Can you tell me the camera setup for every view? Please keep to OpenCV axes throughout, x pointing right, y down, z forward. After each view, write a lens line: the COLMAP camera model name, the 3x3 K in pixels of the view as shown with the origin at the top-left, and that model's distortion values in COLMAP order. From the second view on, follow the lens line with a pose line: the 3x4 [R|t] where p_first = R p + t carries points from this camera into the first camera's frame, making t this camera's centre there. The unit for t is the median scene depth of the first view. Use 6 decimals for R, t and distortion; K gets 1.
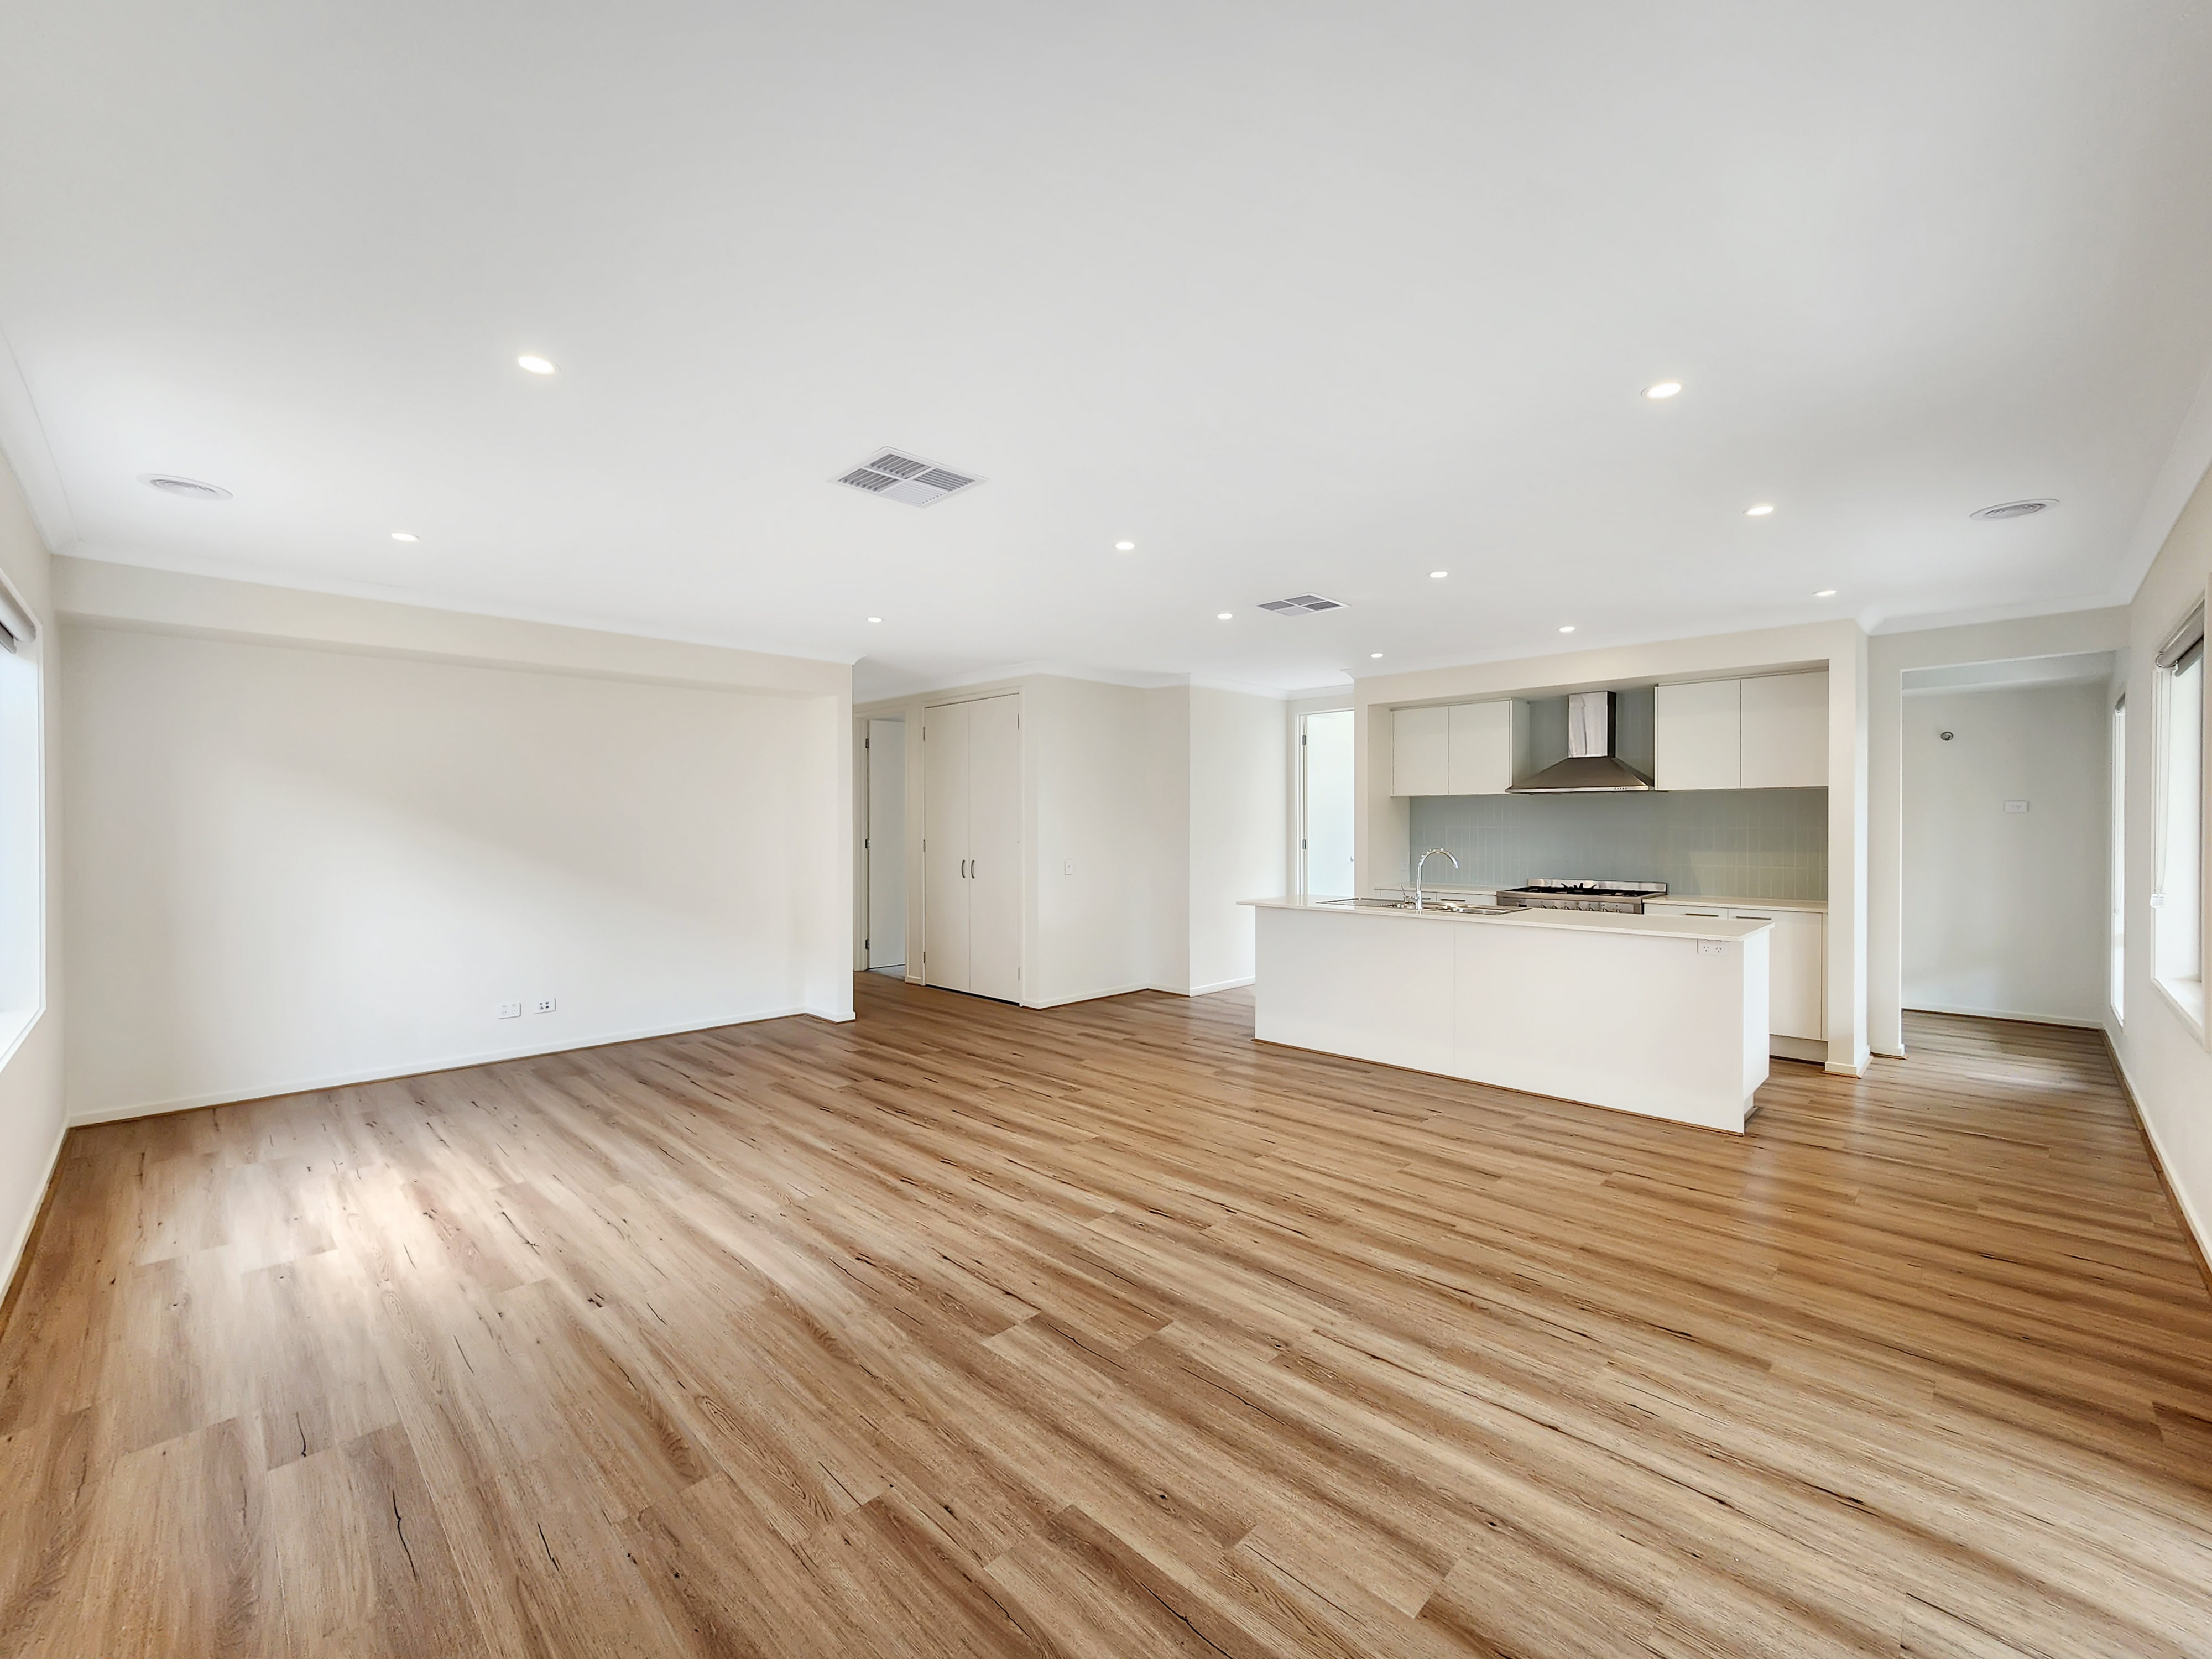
lens RADIAL K [[941.3, 0, 1115.1], [0, 941.3, 831.7], [0, 0, 1]] dist [0.004193, -0.001003]
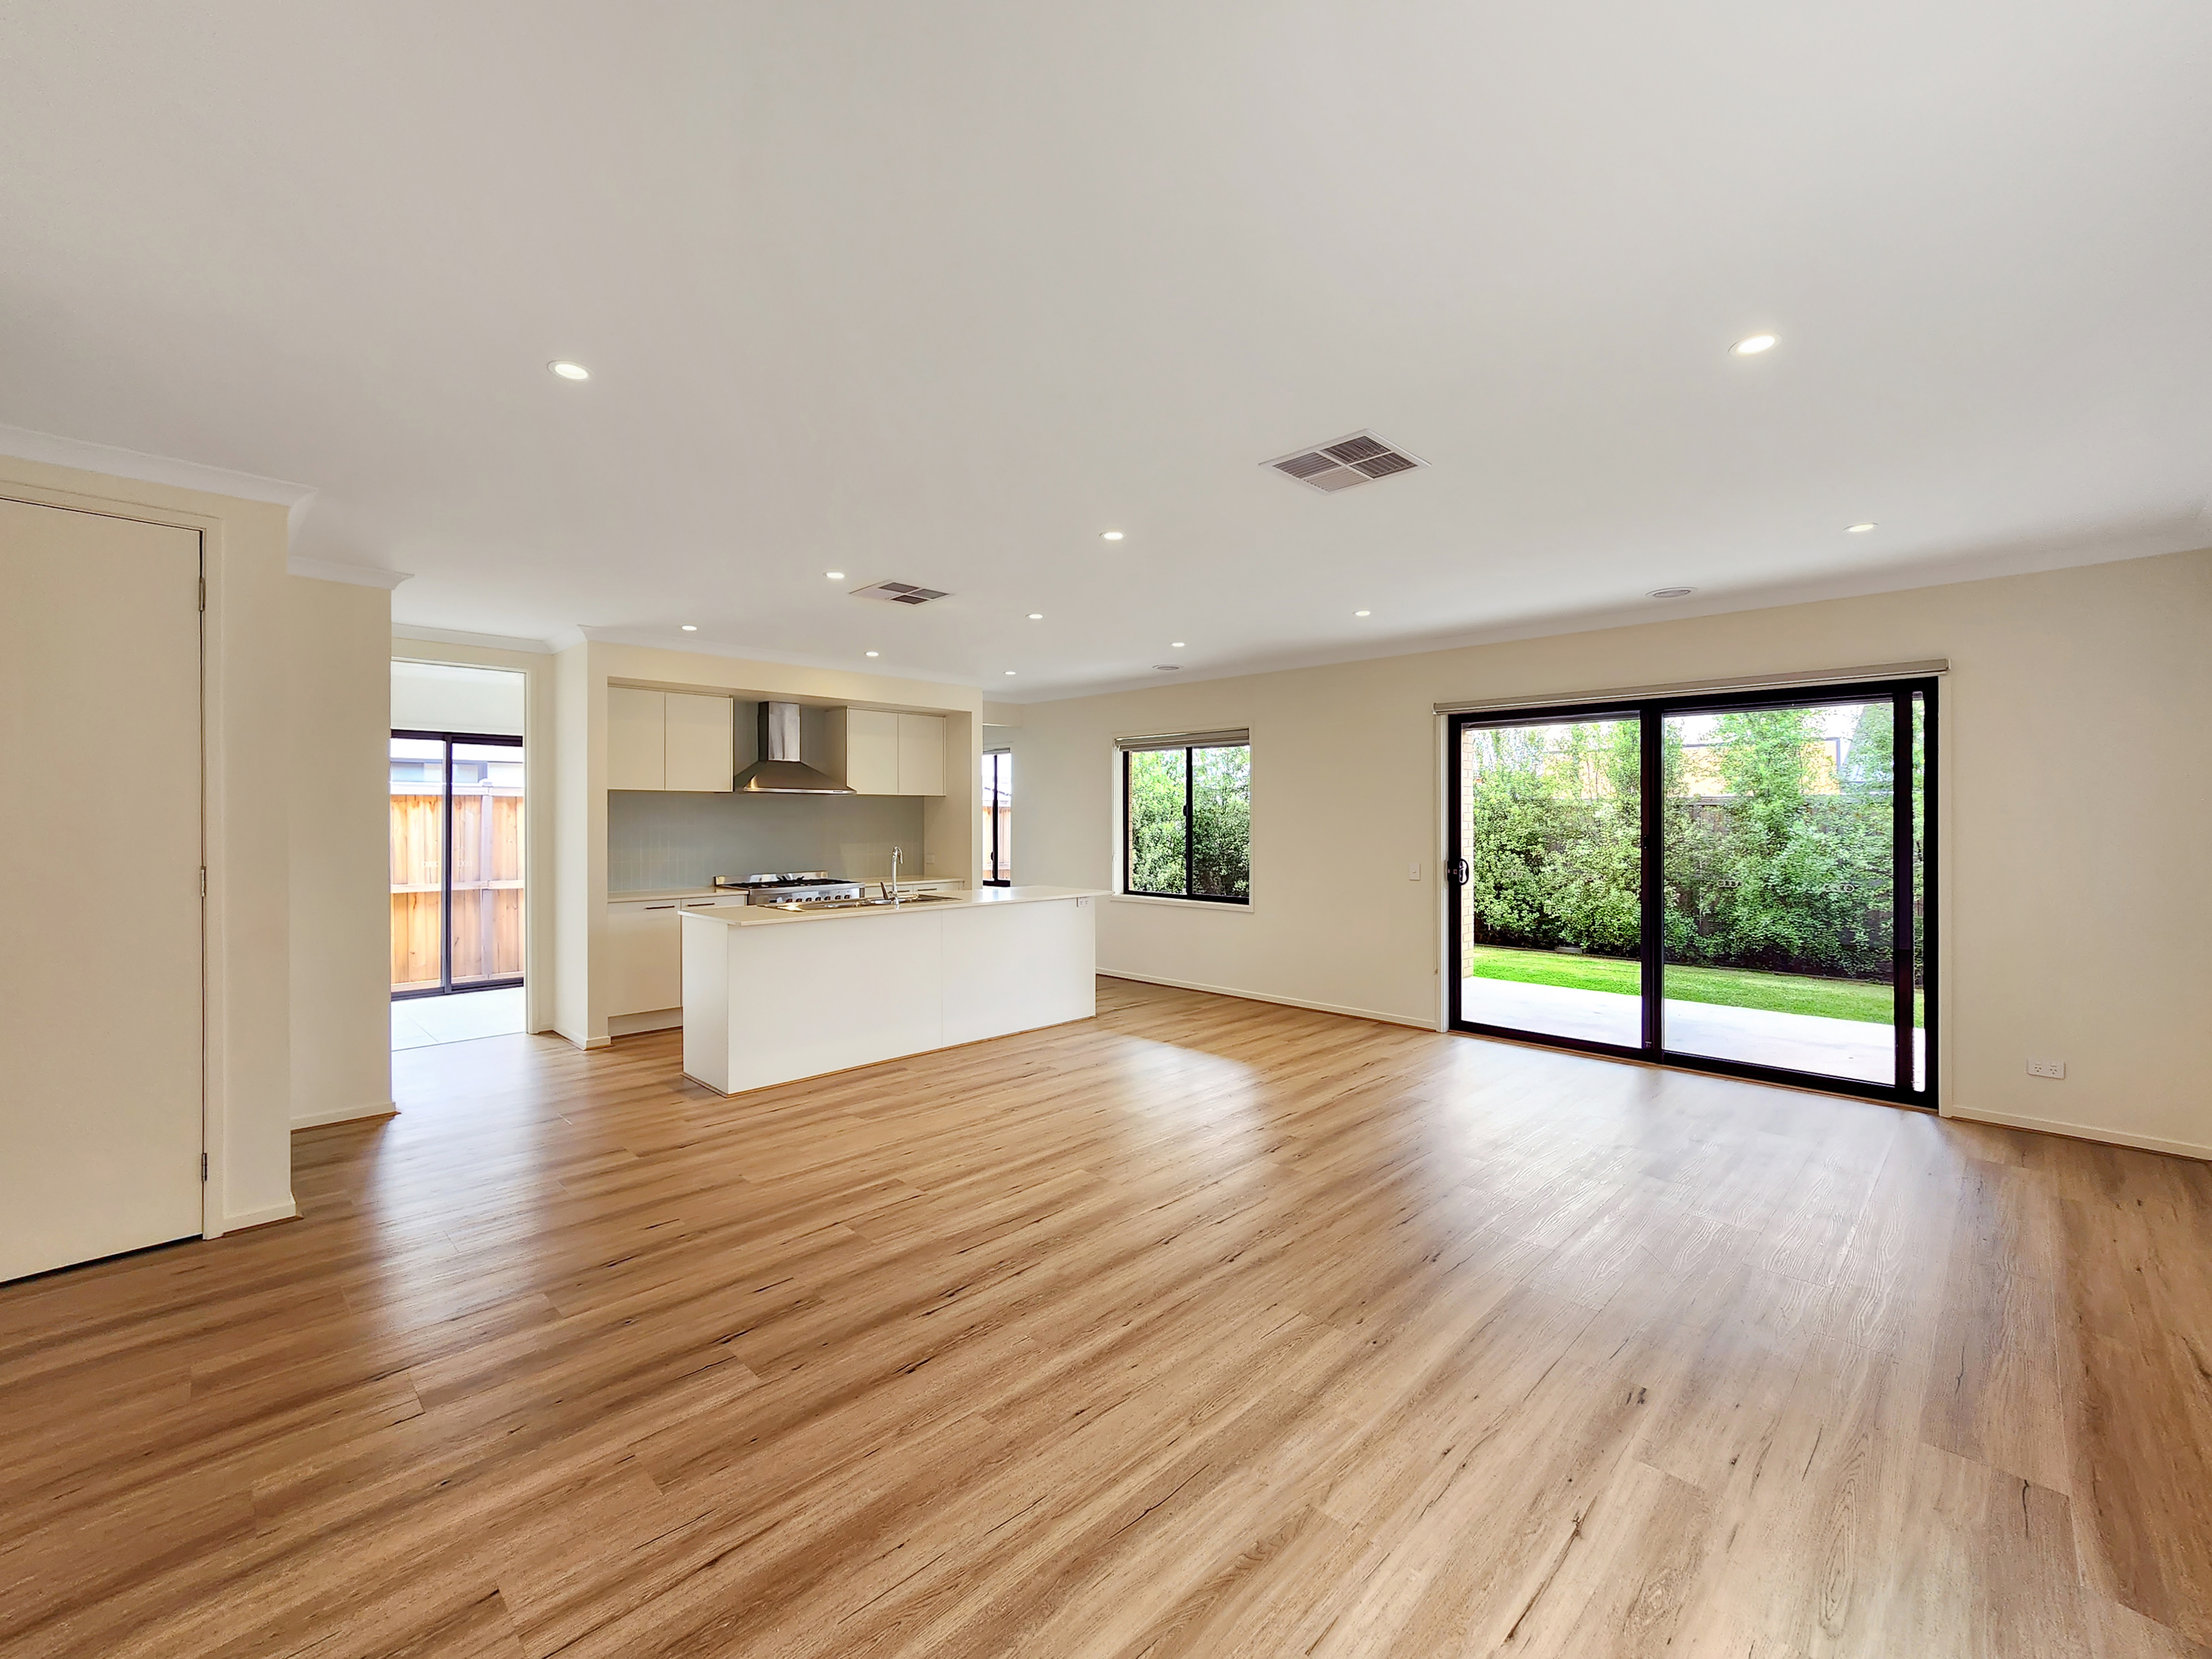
lens RADIAL K [[941.3, 0, 1103.2], [0, 941.3, 819.1], [0, 0, 1]] dist [0.004193, -0.001003]
pose [[-0.010701, 0.002686, 0.999939, -0.783636], [0.009043, 0.999956, -0.002589, -0.007767], [-0.999902, 0.009015, -0.010725, 0.840675]]
